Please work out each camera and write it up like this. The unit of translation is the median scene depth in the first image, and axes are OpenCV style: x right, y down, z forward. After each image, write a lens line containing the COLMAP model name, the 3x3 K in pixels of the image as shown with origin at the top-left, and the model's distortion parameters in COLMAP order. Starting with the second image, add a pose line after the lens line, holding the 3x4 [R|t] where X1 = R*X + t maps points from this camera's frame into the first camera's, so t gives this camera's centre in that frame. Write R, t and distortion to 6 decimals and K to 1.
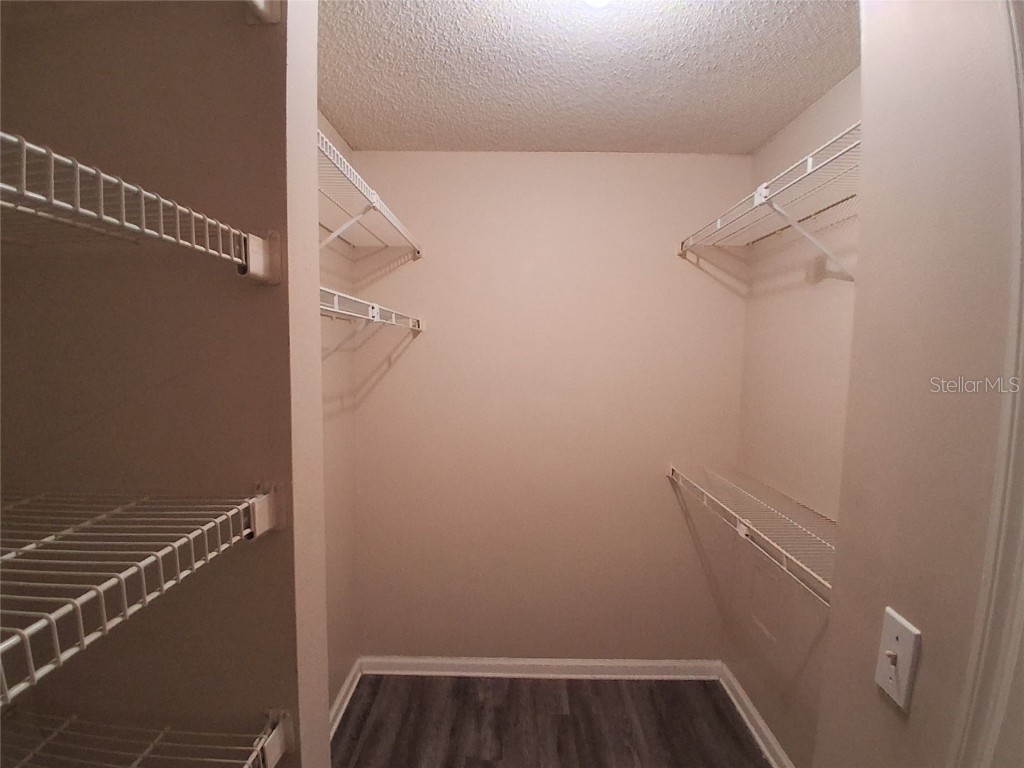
lens RADIAL K [[533.9, 0, 511.2], [0, 533.9, 394.3], [0, 0, 1]] dist [0.002512, -0.042382]
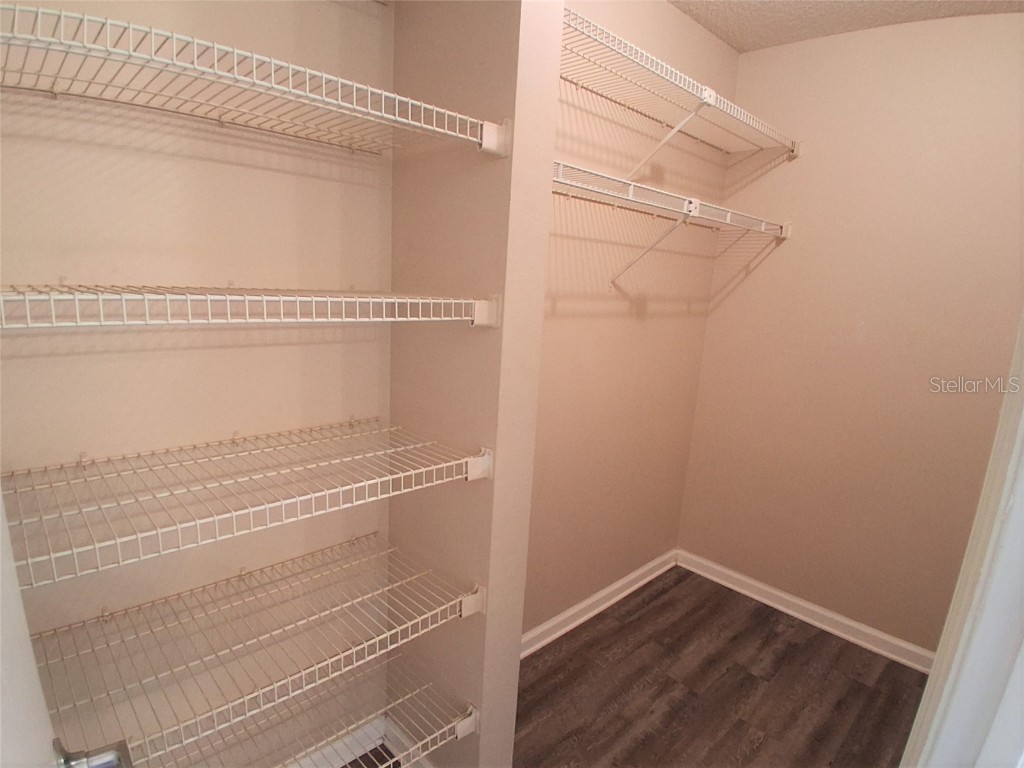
lens RADIAL K [[553.5, 0, 513.4], [0, 553.5, 392.7], [0, 0, 1]] dist [0.002748, -0.044395]
pose [[0.696078, 0.168200, -0.697986, 0.234816], [-0.102930, 0.985507, 0.134838, 0.071395], [0.710550, -0.022014, 0.703302, -0.022308]]
